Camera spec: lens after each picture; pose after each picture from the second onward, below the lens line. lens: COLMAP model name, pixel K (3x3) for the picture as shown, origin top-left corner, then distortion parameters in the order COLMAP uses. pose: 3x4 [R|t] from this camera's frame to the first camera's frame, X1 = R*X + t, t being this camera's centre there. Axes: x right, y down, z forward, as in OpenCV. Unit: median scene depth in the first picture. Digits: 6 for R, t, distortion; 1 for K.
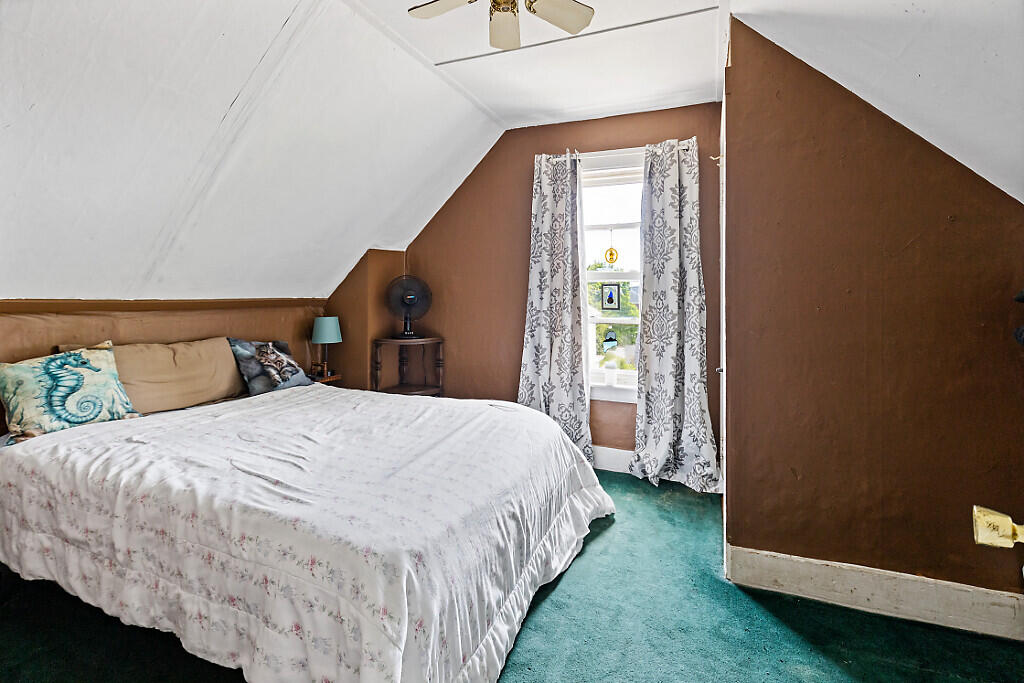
lens RADIAL K [[468.0, 0, 511.1], [0, 468.0, 309.8], [0, 0, 1]] dist [0.003255, -0.000101]
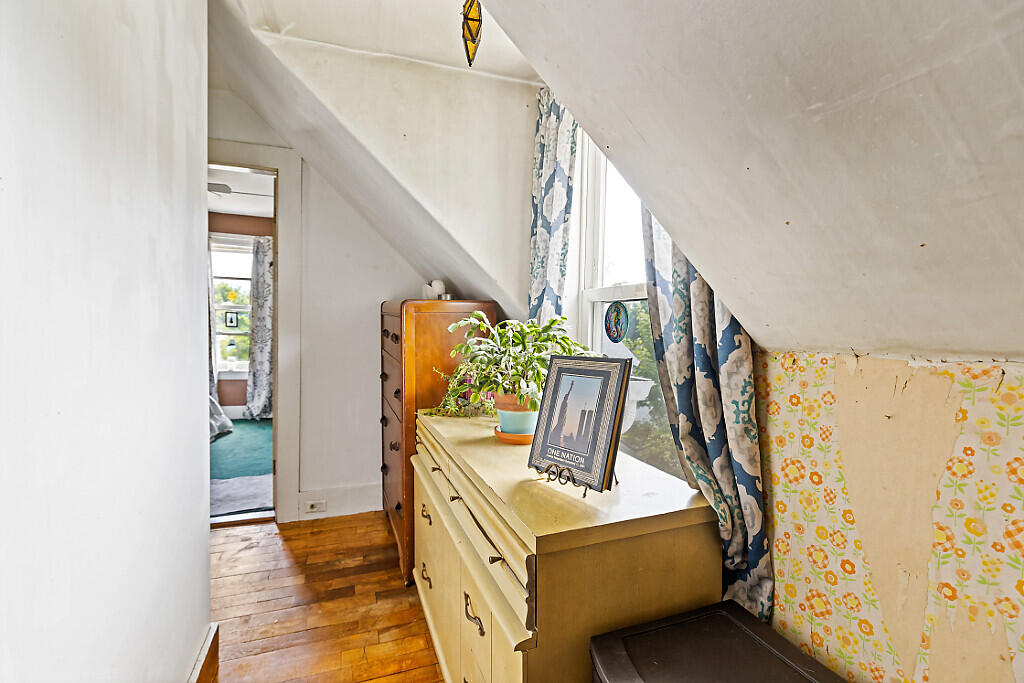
lens RADIAL K [[468.0, 0, 510.2], [0, 468.0, 334.0], [0, 0, 1]] dist [0.003255, -0.000101]
pose [[0.744740, -0.000679, 0.667355, -0.187295], [-0.011162, 0.999847, 0.013473, -0.008890], [-0.667262, -0.017483, 0.744618, -1.037245]]
